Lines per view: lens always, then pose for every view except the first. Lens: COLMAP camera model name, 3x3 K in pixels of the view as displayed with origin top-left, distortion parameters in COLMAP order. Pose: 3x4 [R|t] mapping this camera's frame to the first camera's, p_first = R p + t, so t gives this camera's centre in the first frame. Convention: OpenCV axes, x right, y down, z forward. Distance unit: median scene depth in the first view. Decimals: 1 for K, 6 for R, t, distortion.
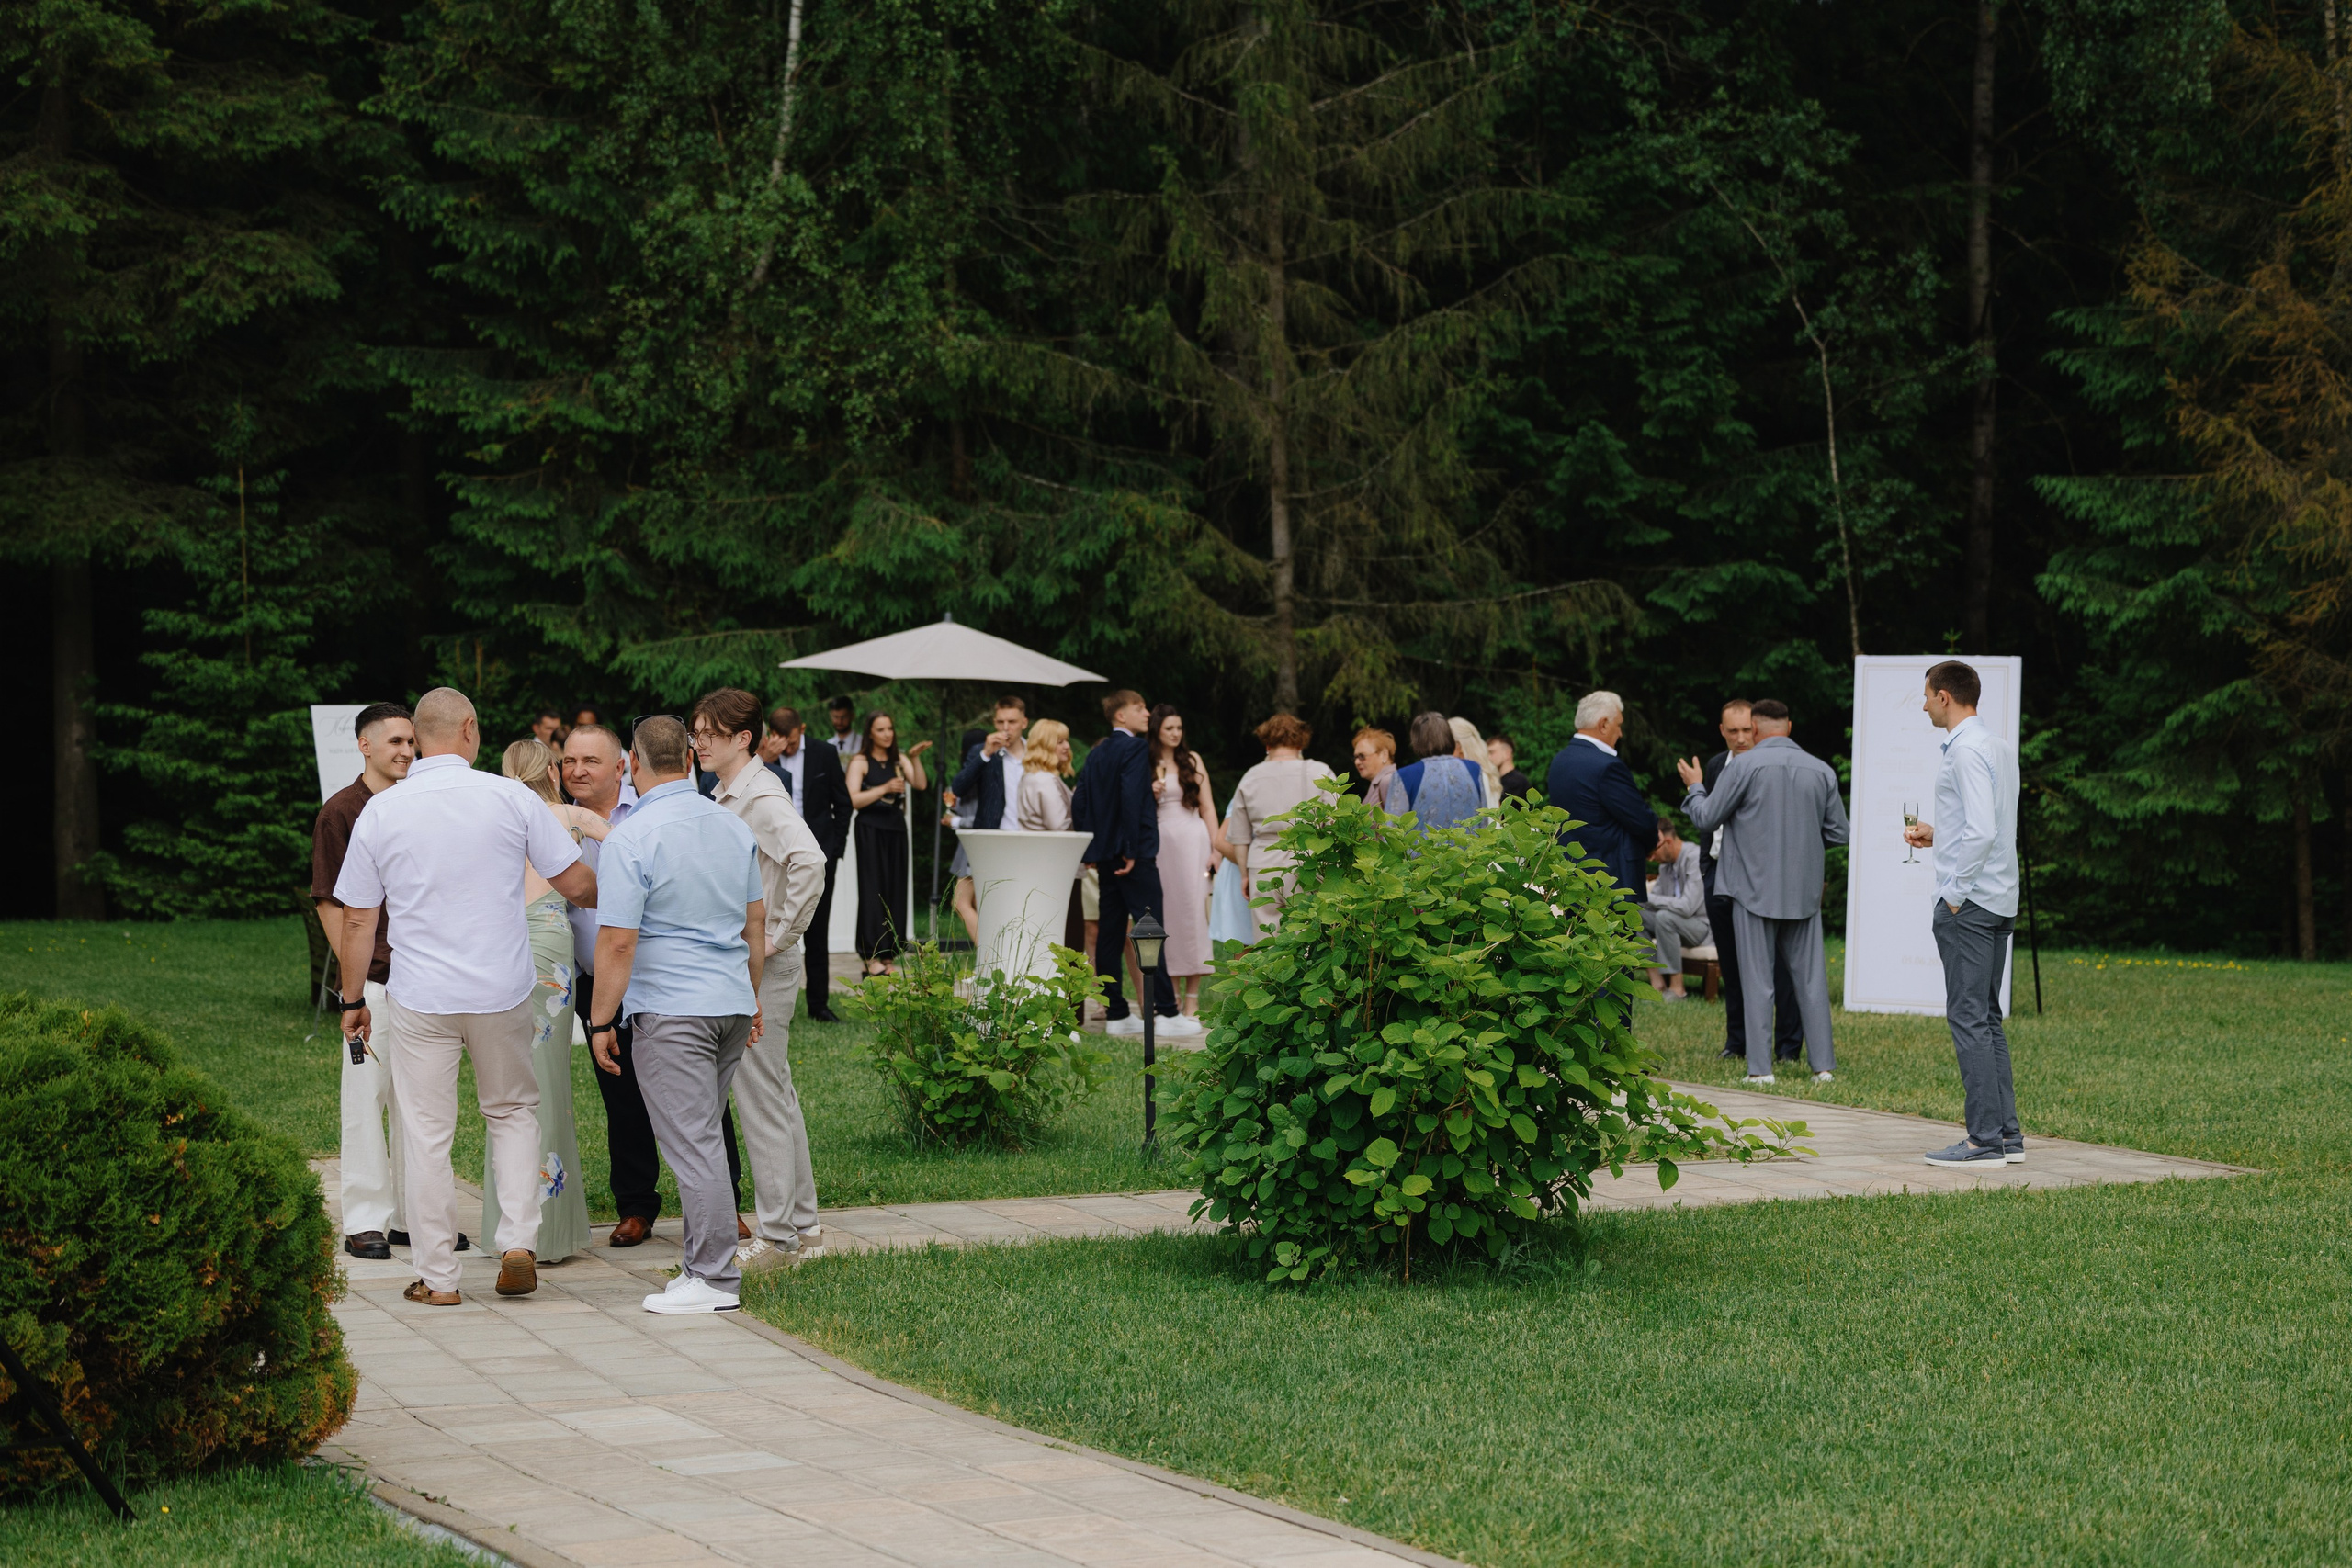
lens RADIAL K [[4465.4, 0, 1160.7], [0, 4465.4, 791.9], [0, 0, 1]] dist [-0.029285, 0.000000]
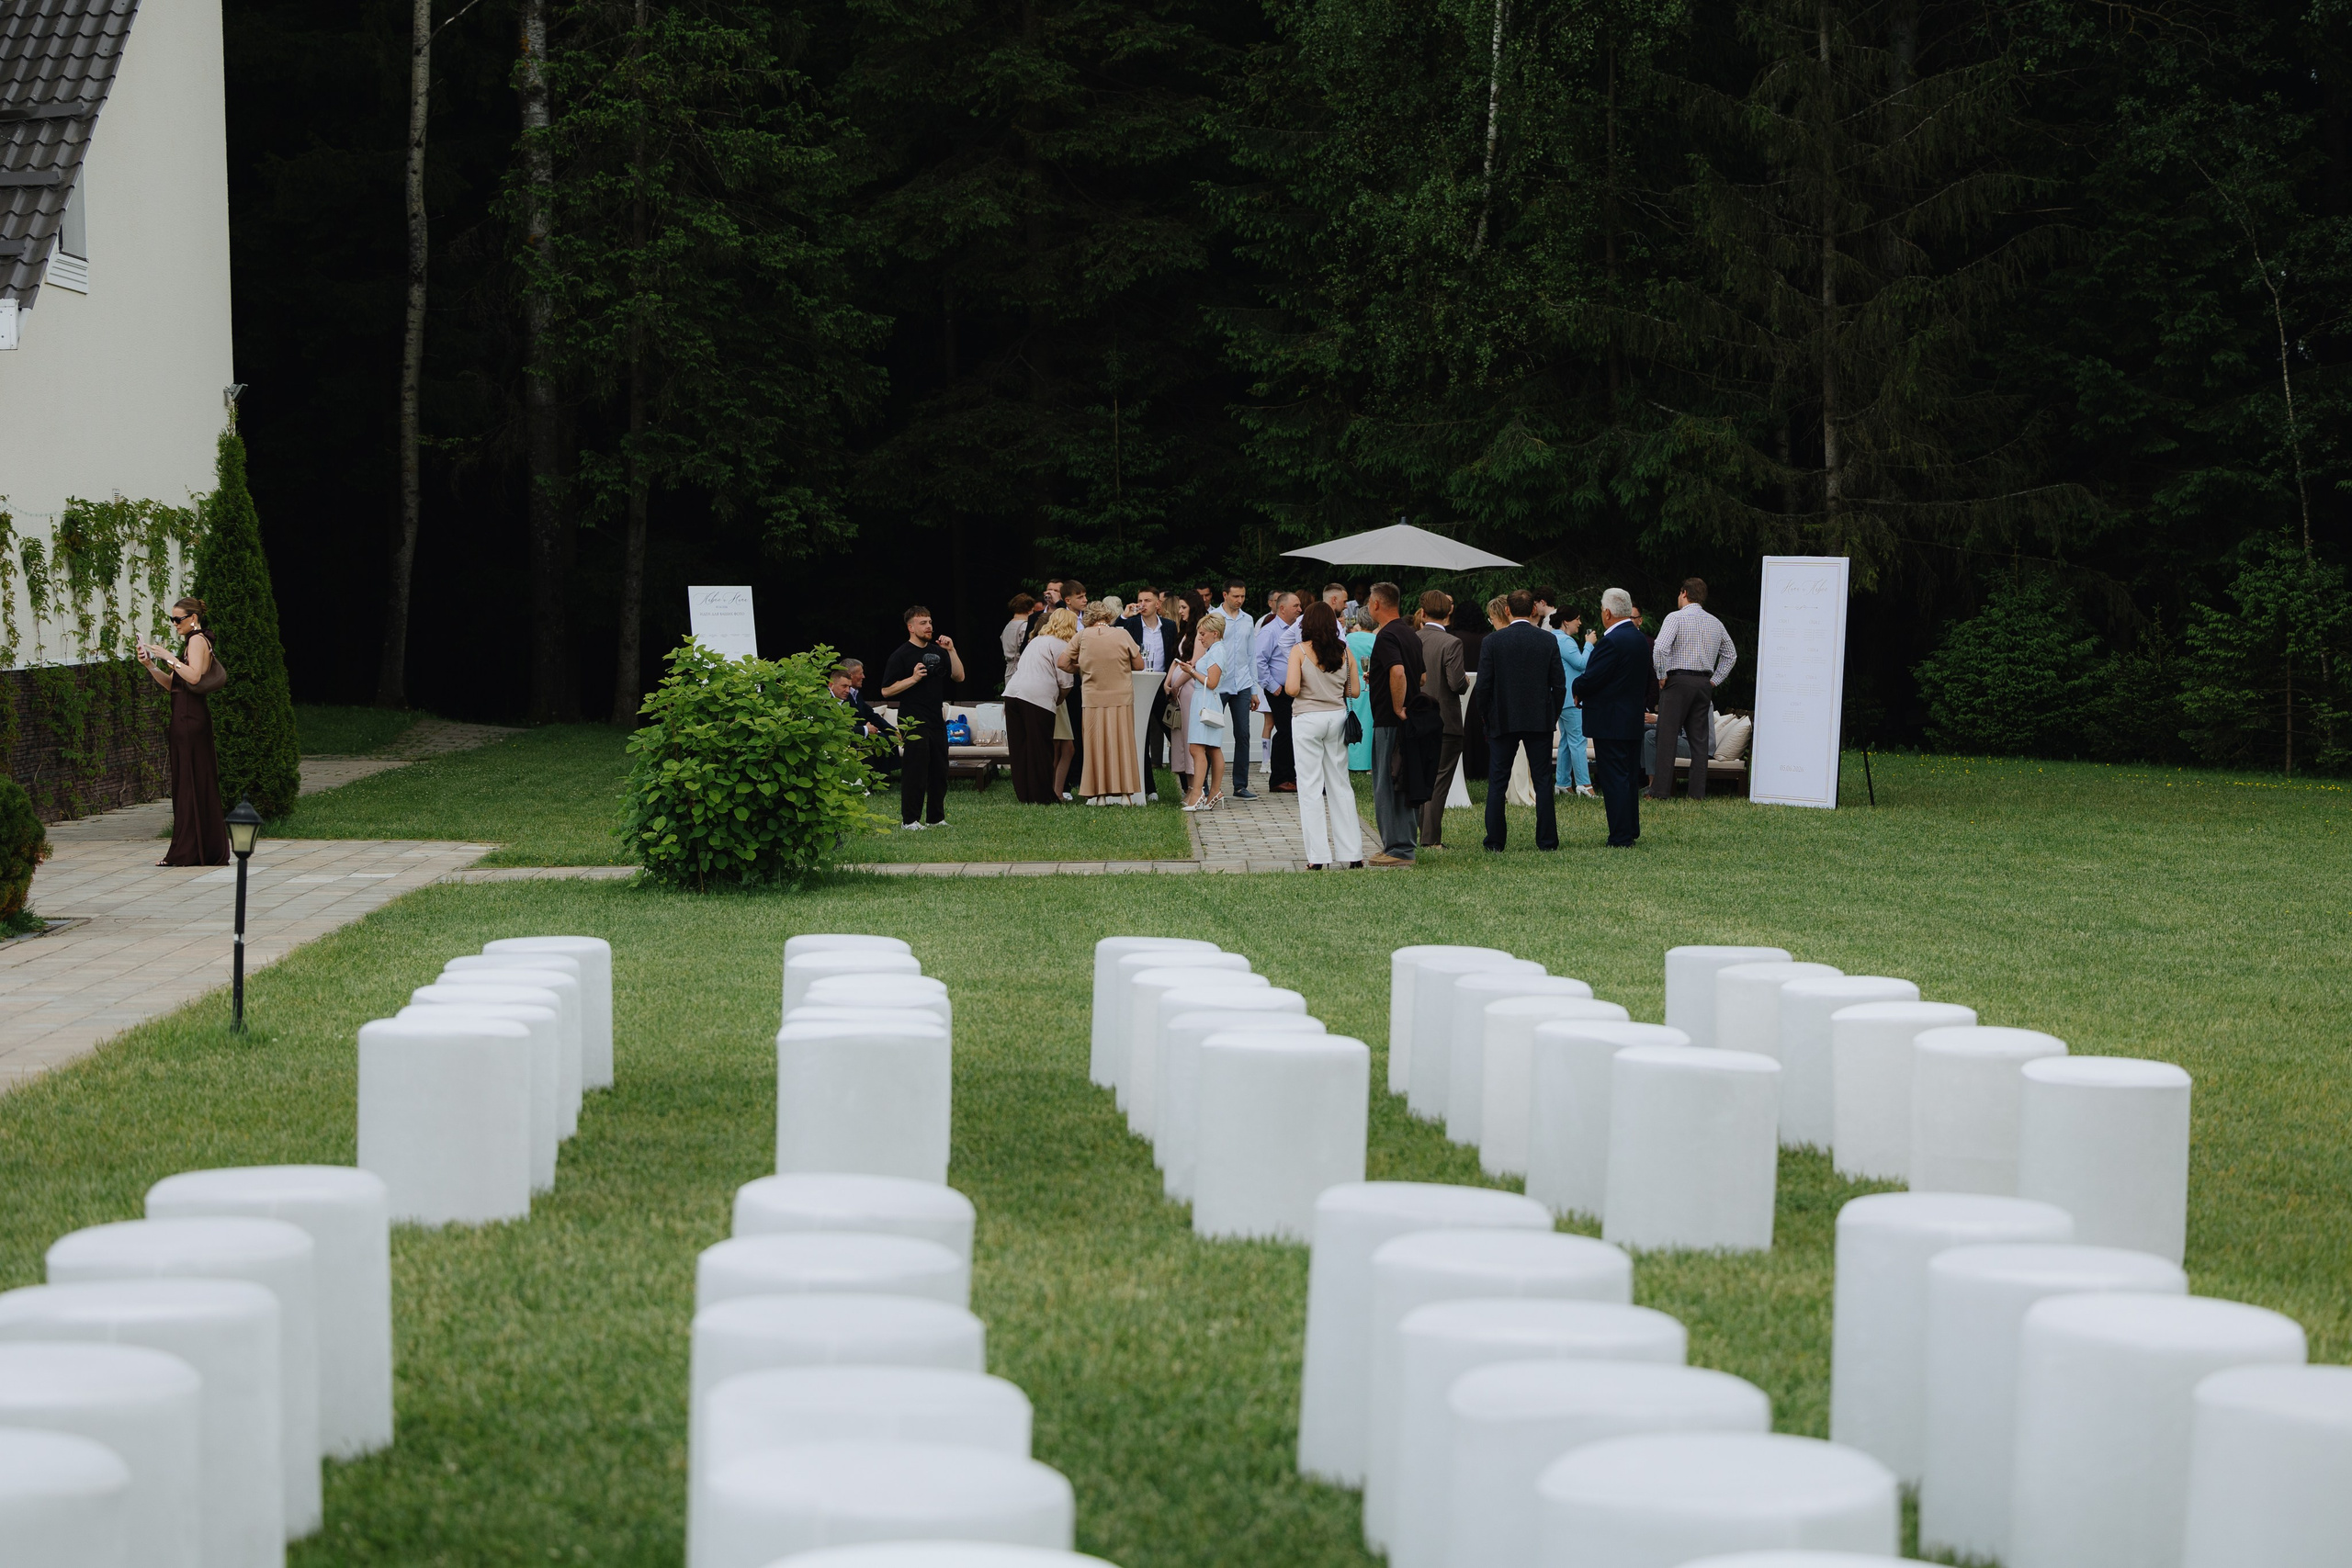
lens RADIAL K [[4465.4, 0, 1191.6], [0, 4465.4, 784.9], [0, 0, 1]] dist [-0.029285, 0.000000]
pose [[0.934452, 0.021203, -0.355458, 0.317472], [-0.009734, 0.999374, 0.034025, -0.002980], [0.355957, -0.028335, 0.934073, -0.267460]]
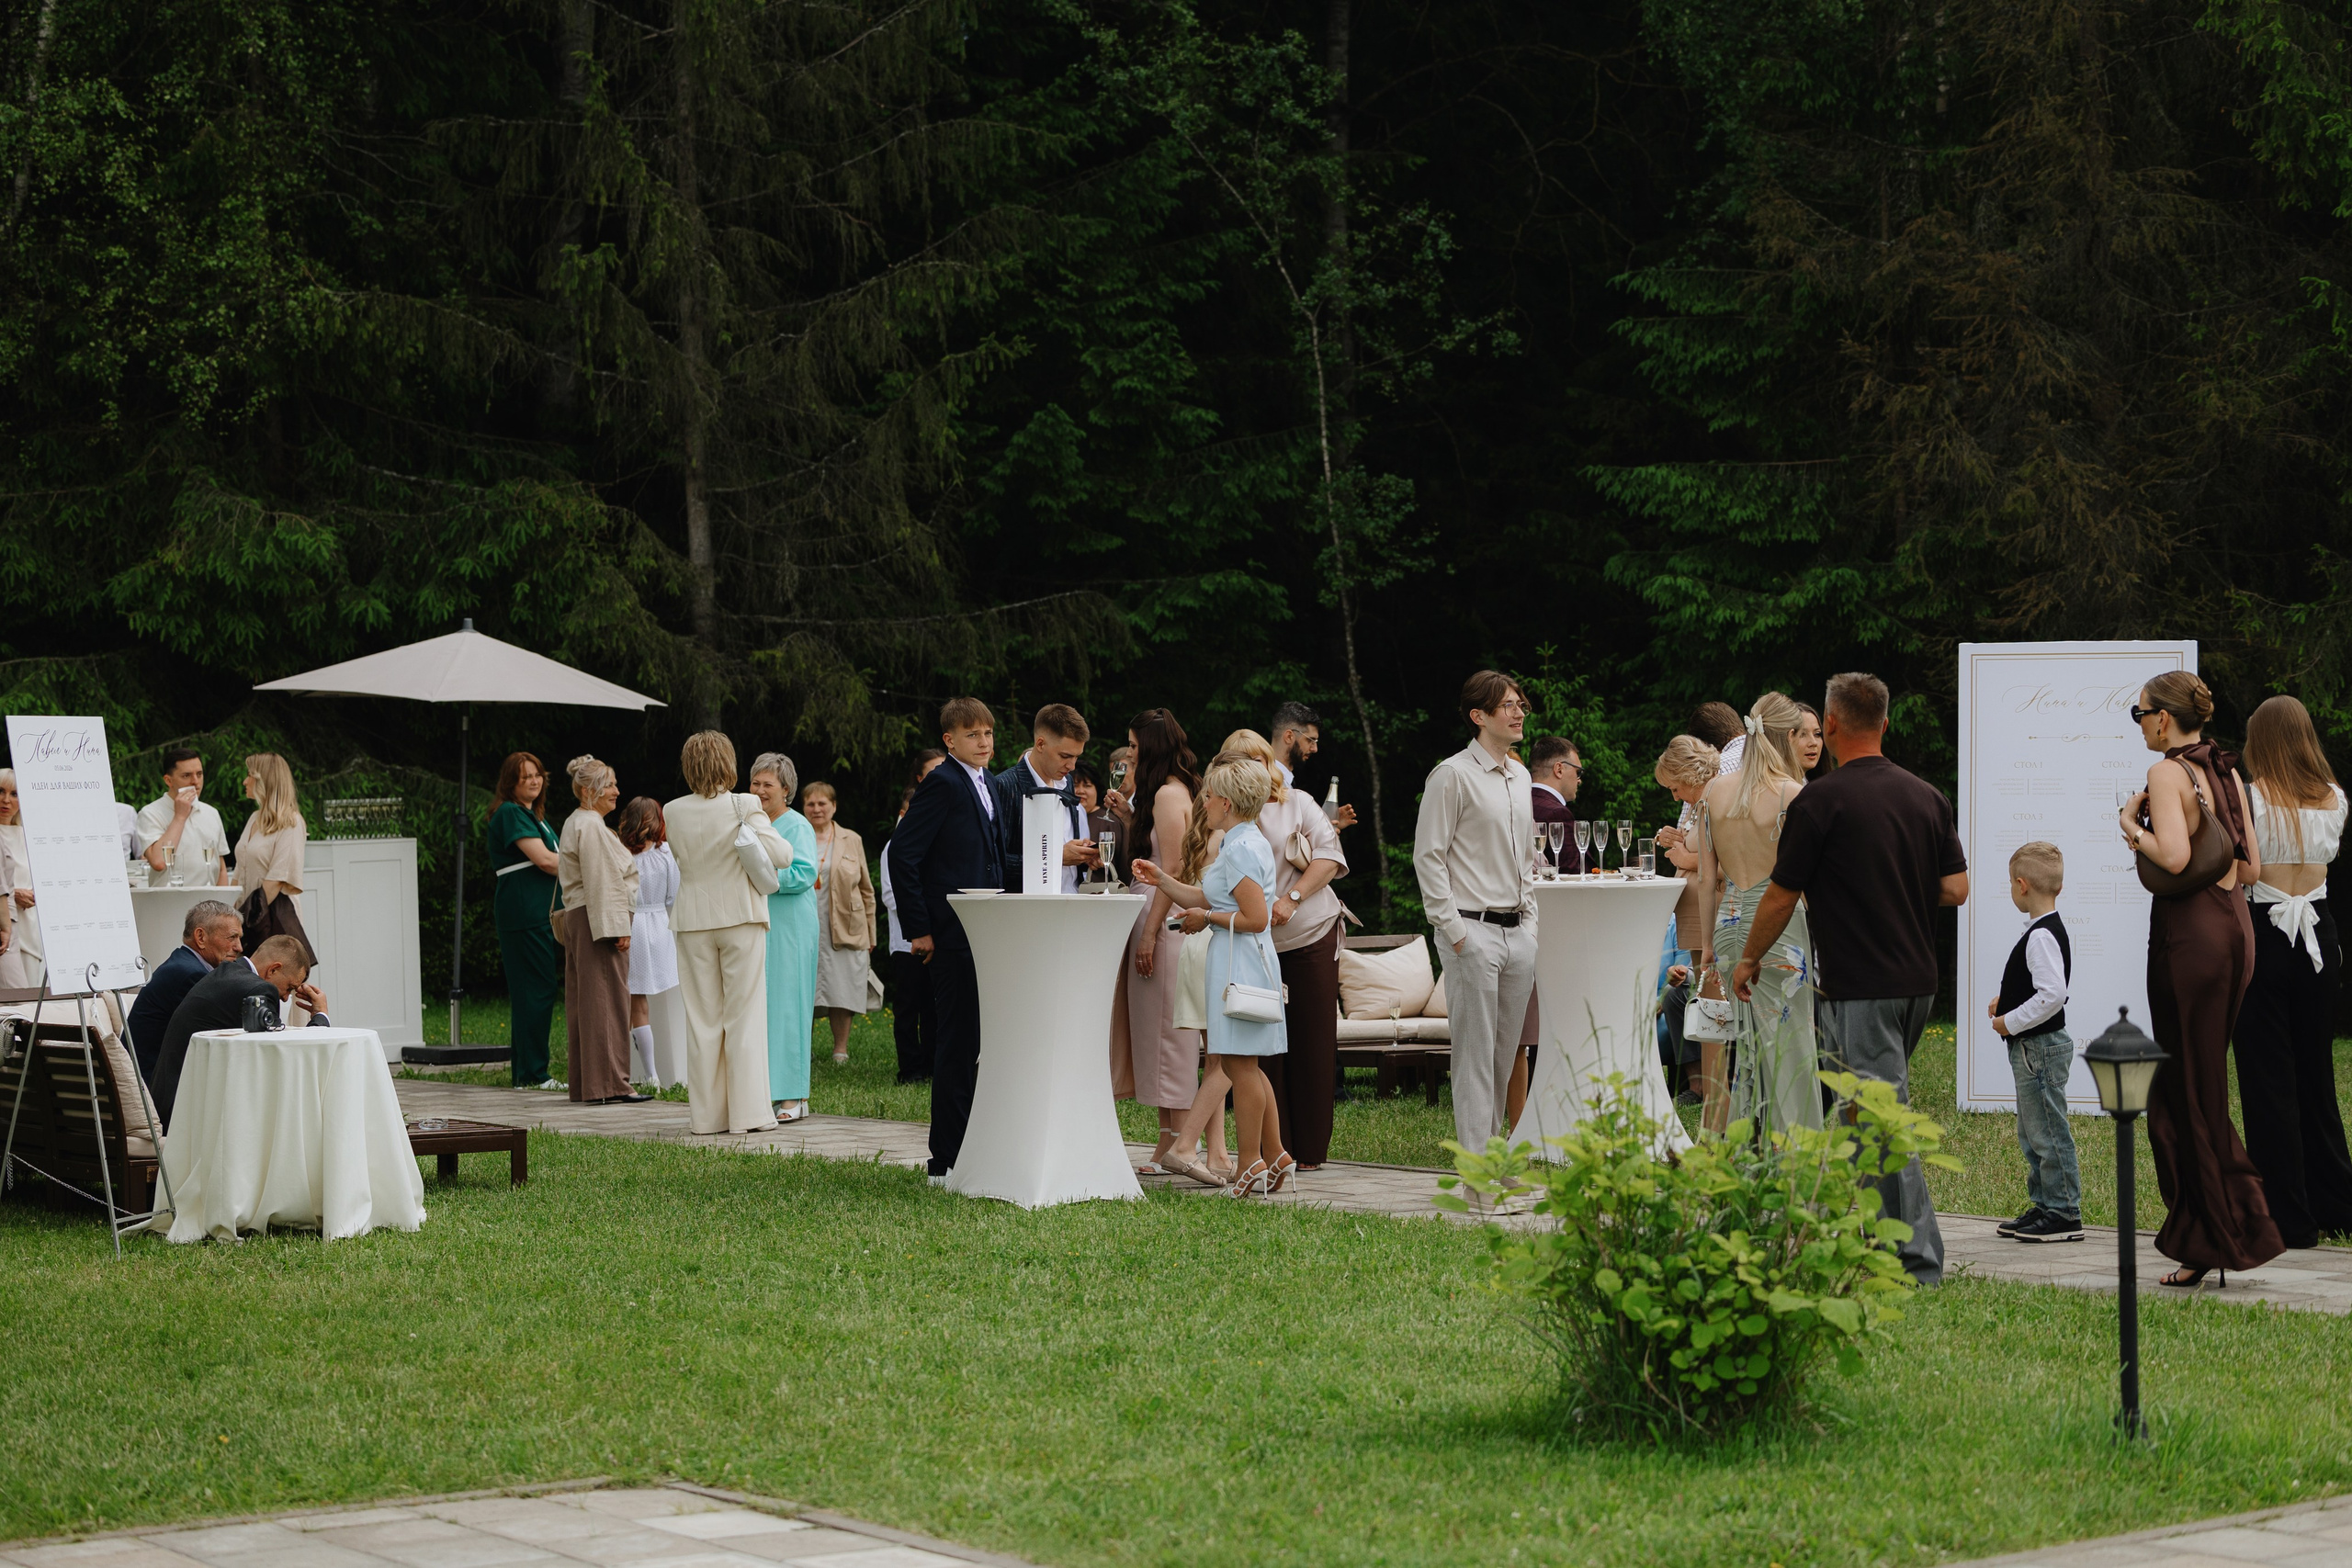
lens RADIAL K [[4465.4, 0, 1165.4], [0, 4465.4, 774.9], [0, 0, 1]] dist [-0.029285, 0.000000]
pose [[0.963871, -0.014635, 0.265967, -0.110761], [0.019803, 0.999663, -0.016761, 0.001330], [-0.265632, 0.021422, 0.963836, 0.191259]]
